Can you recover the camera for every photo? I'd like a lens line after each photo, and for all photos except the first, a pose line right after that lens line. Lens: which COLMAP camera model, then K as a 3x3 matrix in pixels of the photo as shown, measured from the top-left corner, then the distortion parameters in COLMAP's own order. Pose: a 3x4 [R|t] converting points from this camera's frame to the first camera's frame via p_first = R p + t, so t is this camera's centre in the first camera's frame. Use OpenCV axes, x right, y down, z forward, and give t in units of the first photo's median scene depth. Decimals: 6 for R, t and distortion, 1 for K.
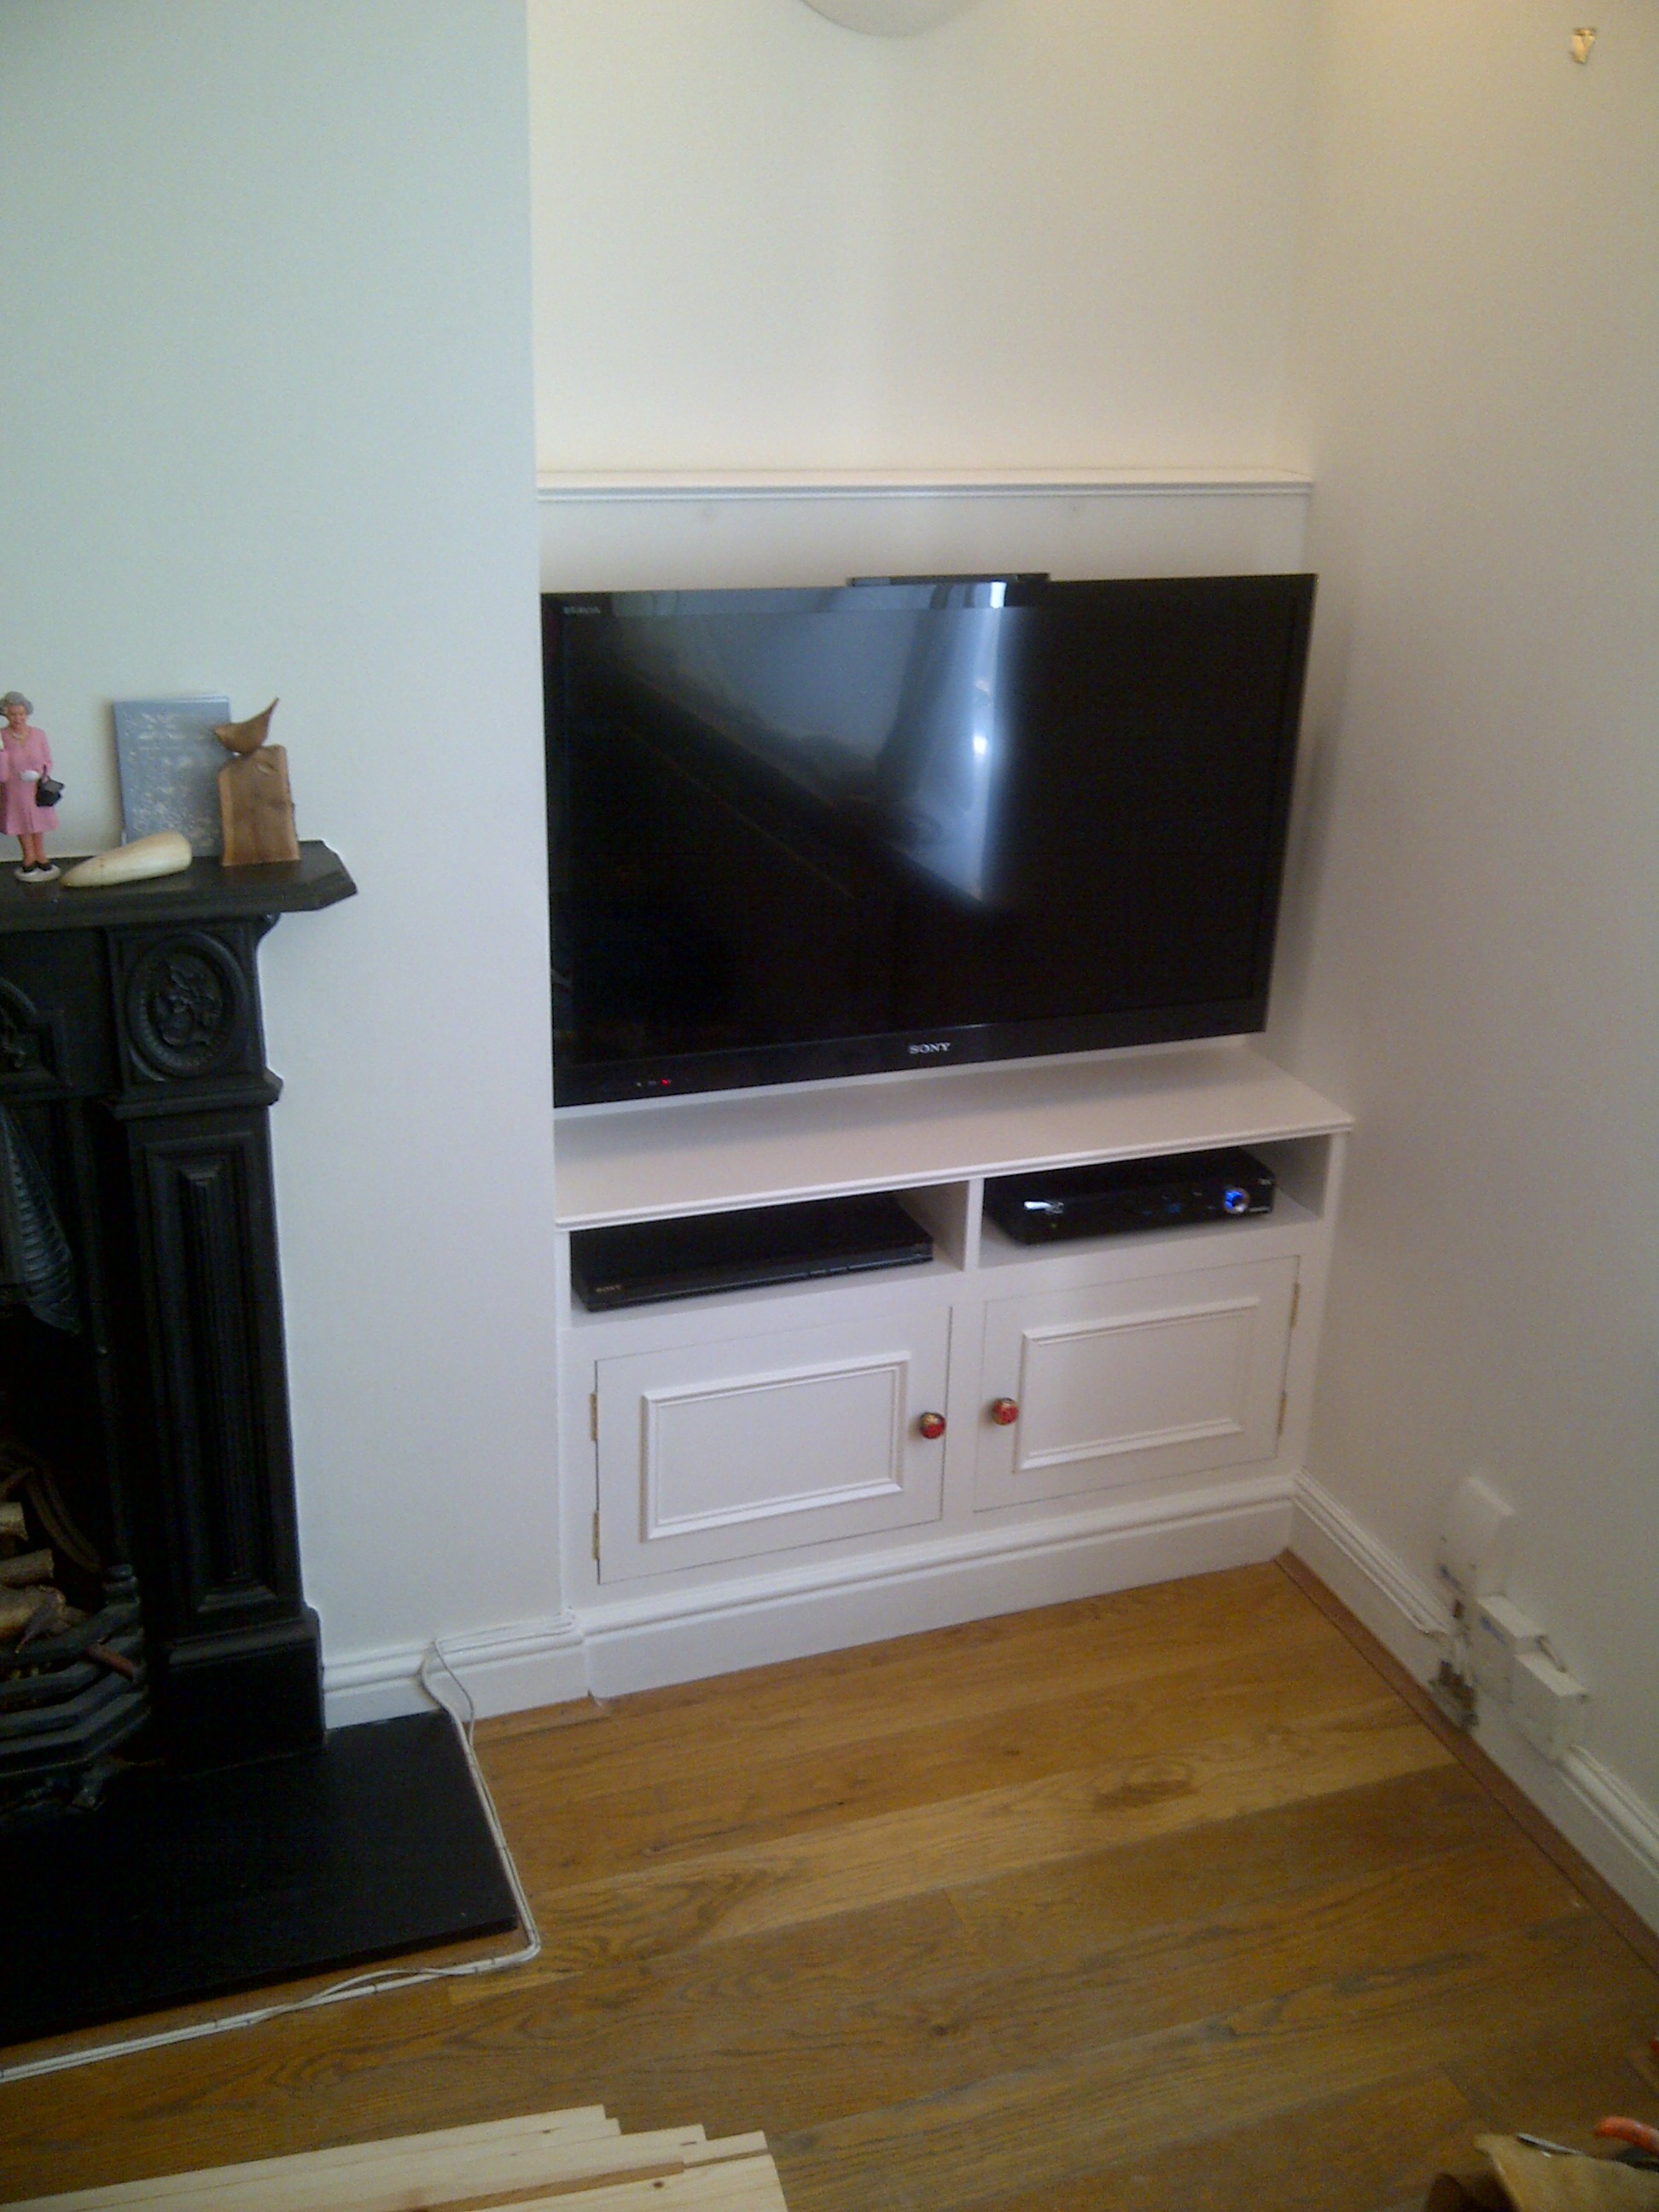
lens RADIAL K [[2192.8, 0, 834.9], [0, 2192.8, 1104.1], [0, 0, 1]] dist [0.016612, 0.000000]
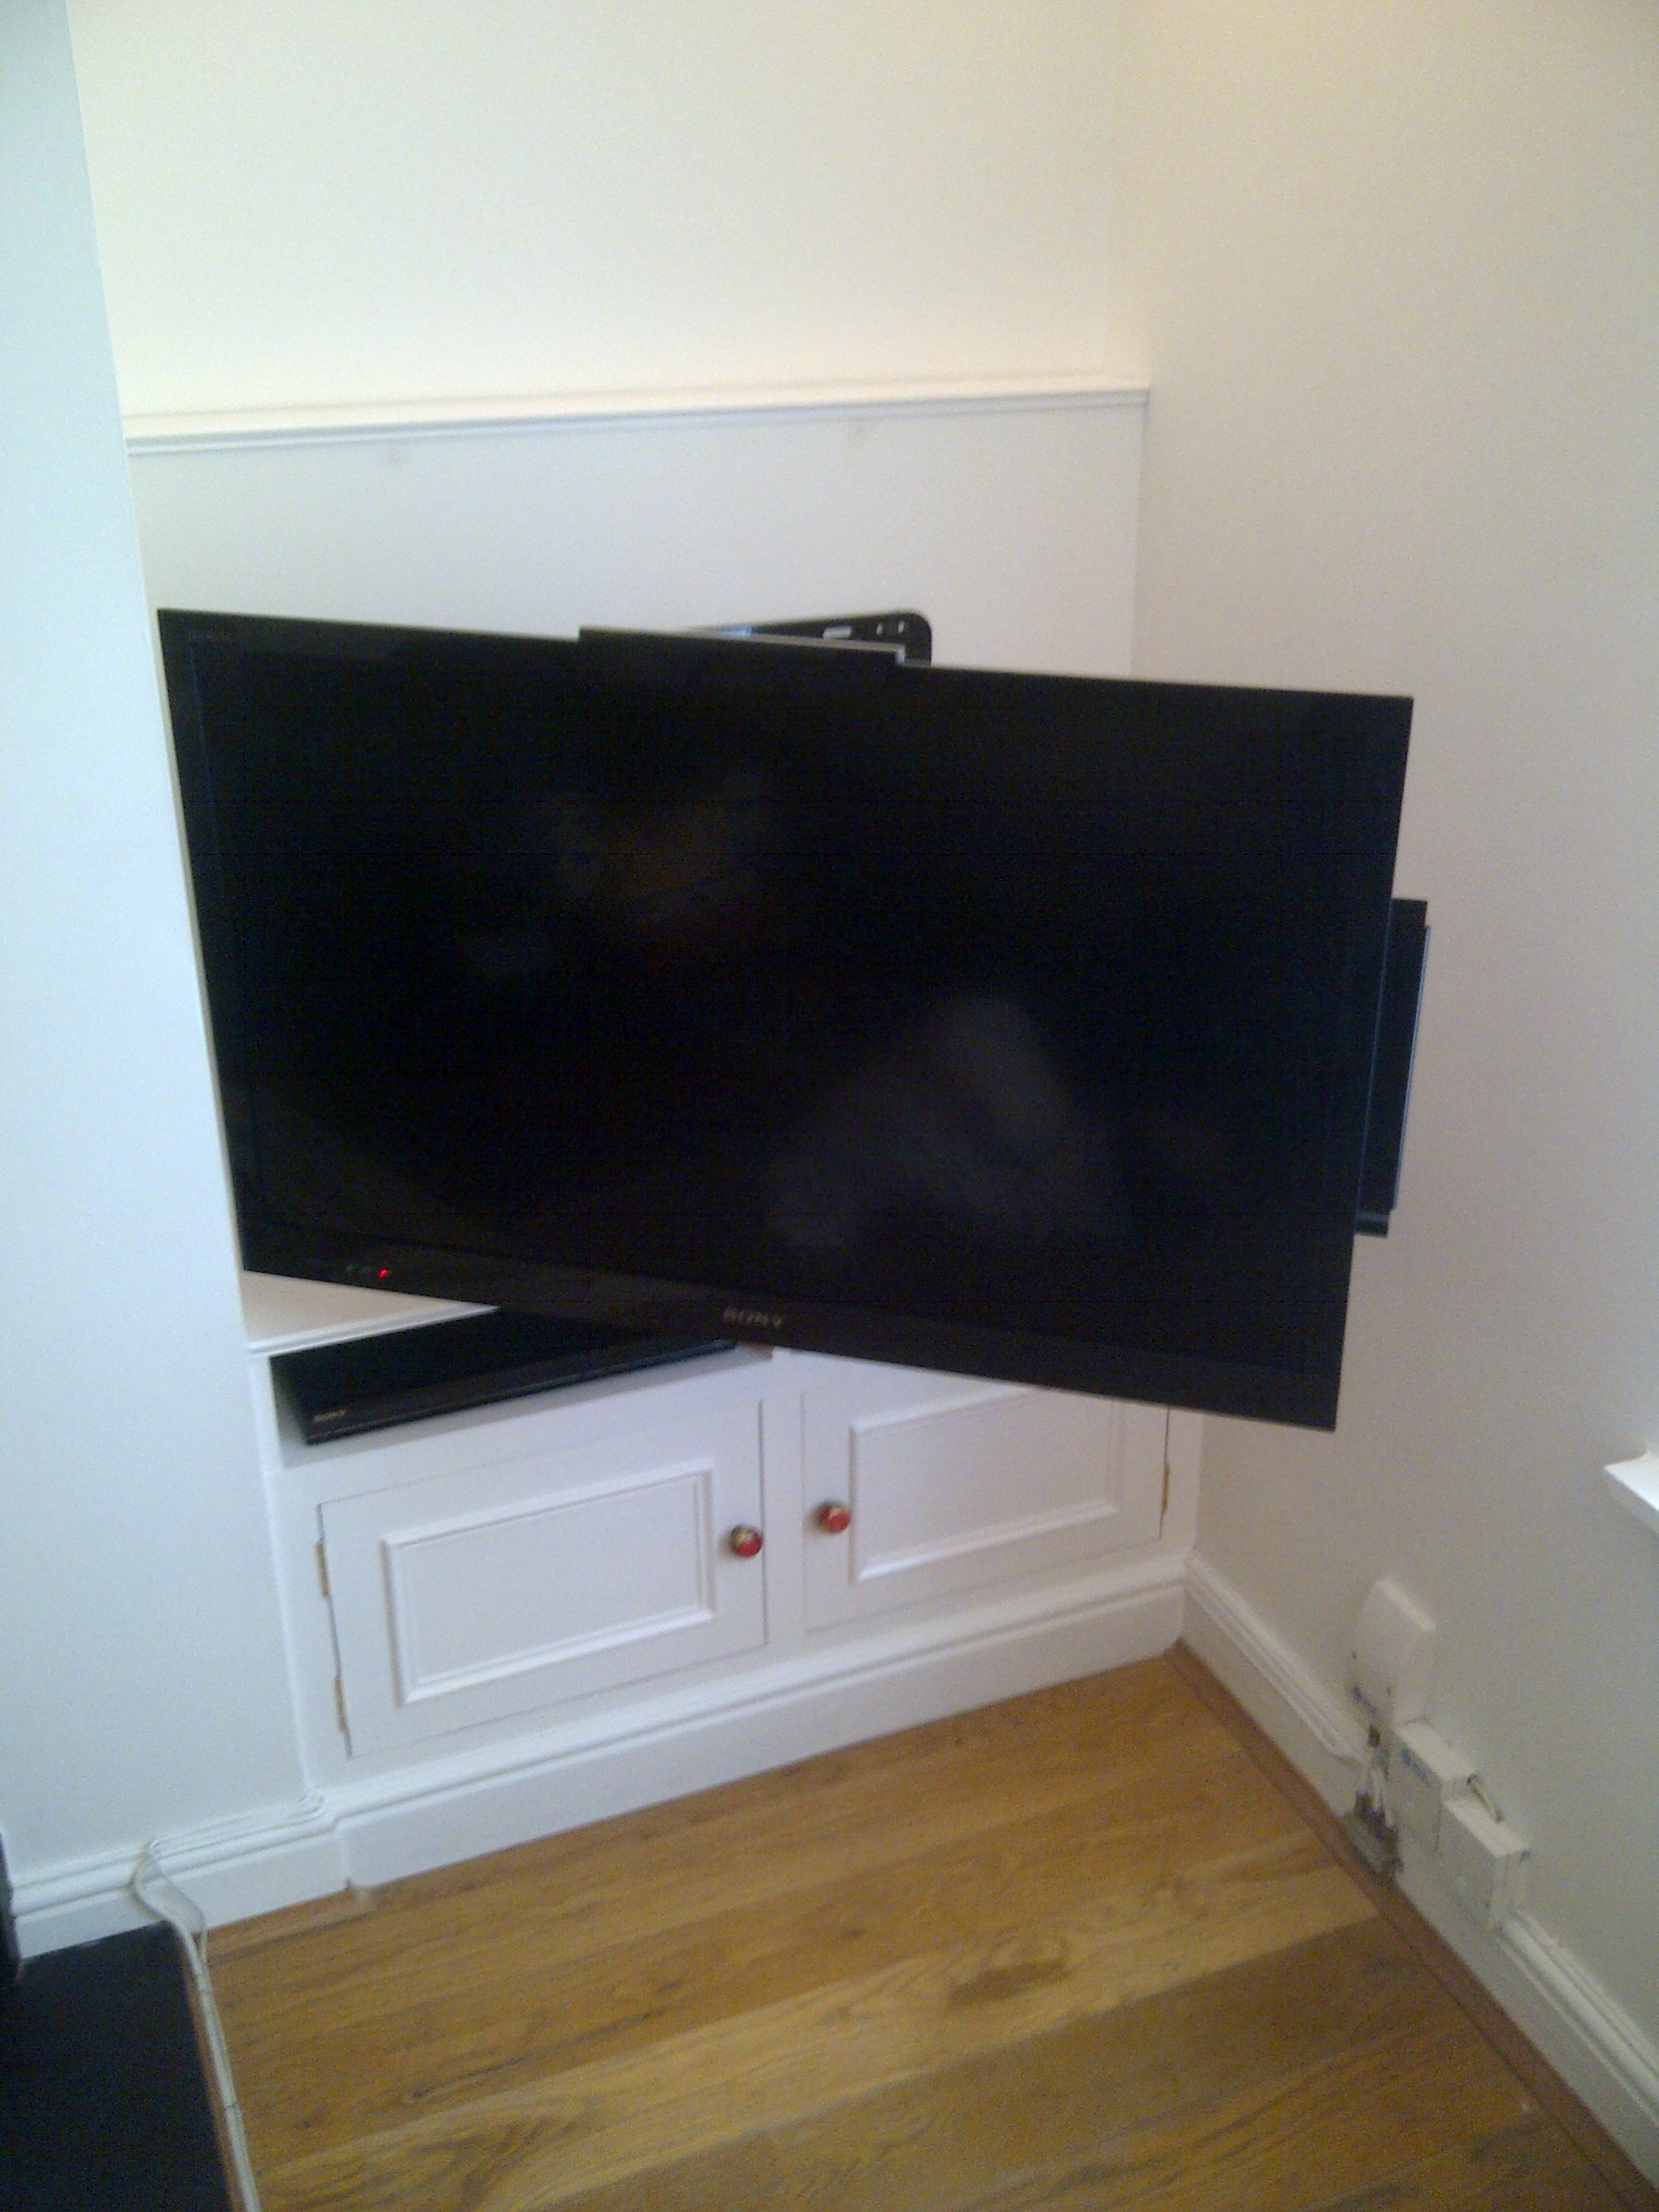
lens RADIAL K [[2192.8, 0, 824.0], [0, 2192.8, 1106.0], [0, 0, 1]] dist [0.016612, 0.000000]
pose [[0.998608, -0.047851, 0.022171, 0.066762], [0.047029, 0.998236, 0.036239, -0.051368], [-0.023866, -0.035146, 0.999097, 0.175106]]
